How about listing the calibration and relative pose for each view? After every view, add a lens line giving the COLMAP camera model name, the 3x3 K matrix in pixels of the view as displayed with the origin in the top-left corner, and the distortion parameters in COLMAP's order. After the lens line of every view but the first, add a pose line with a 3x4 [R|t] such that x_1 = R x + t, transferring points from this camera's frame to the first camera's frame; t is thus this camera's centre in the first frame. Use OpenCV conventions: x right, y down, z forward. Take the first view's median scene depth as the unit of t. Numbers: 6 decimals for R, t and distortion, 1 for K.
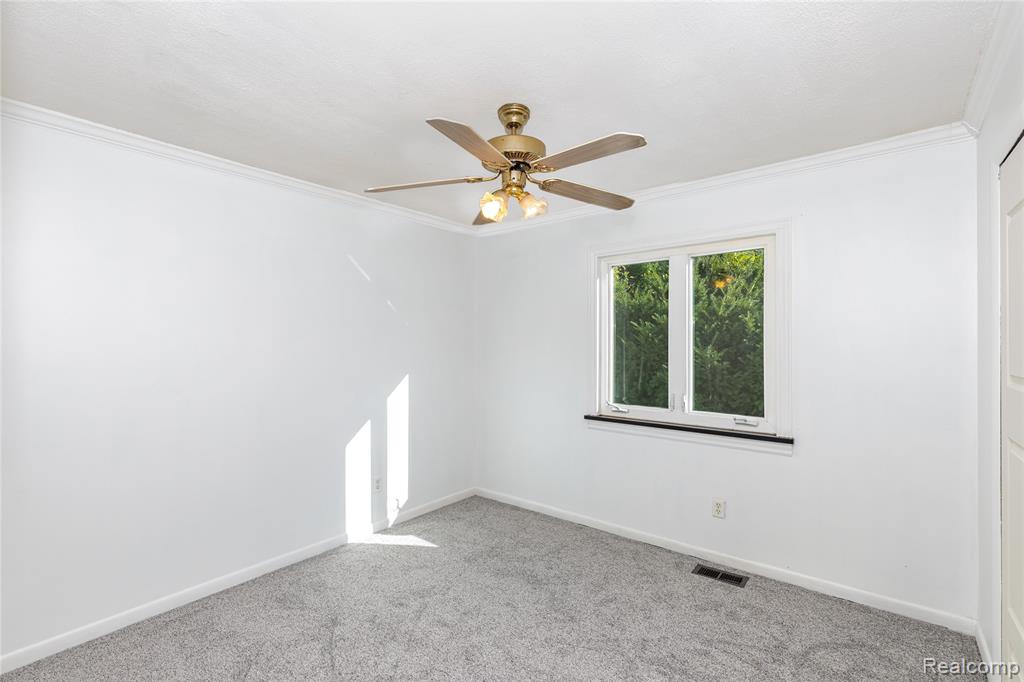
lens RADIAL K [[467.0, 0, 513.2], [0, 467.0, 338.0], [0, 0, 1]] dist [0.016538, -0.000892]
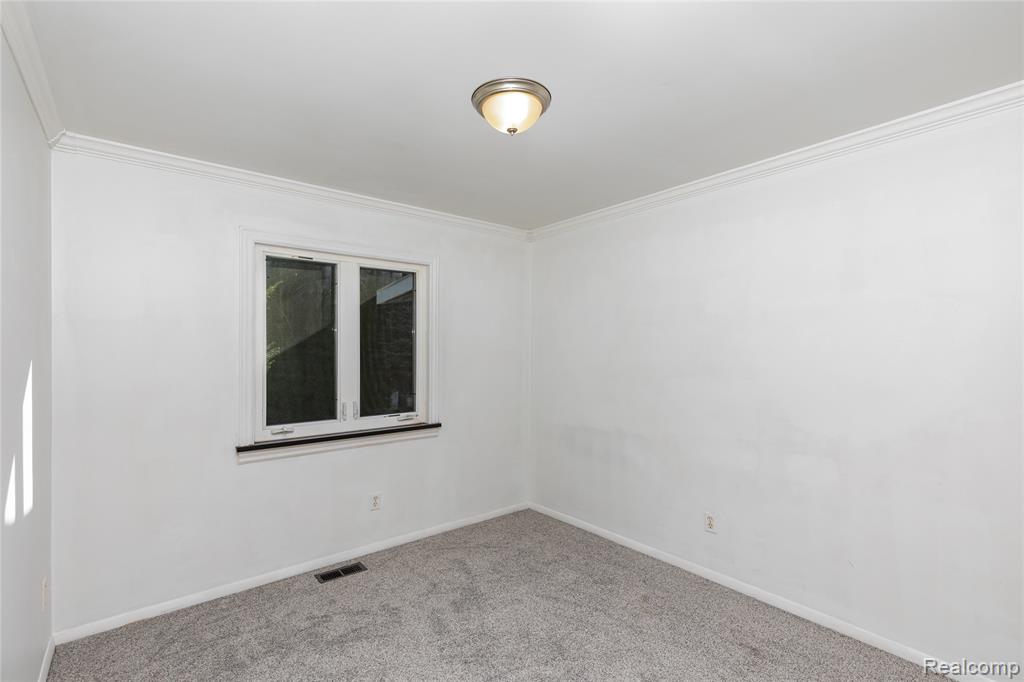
lens RADIAL K [[467.0, 0, 512.1], [0, 467.0, 345.9], [0, 0, 1]] dist [0.016538, -0.000892]
pose [[0.236072, 0.001997, 0.971734, -0.510199], [0.000424, 0.999998, -0.002158, 0.000340], [-0.971736, 0.000921, 0.236070, 0.396164]]
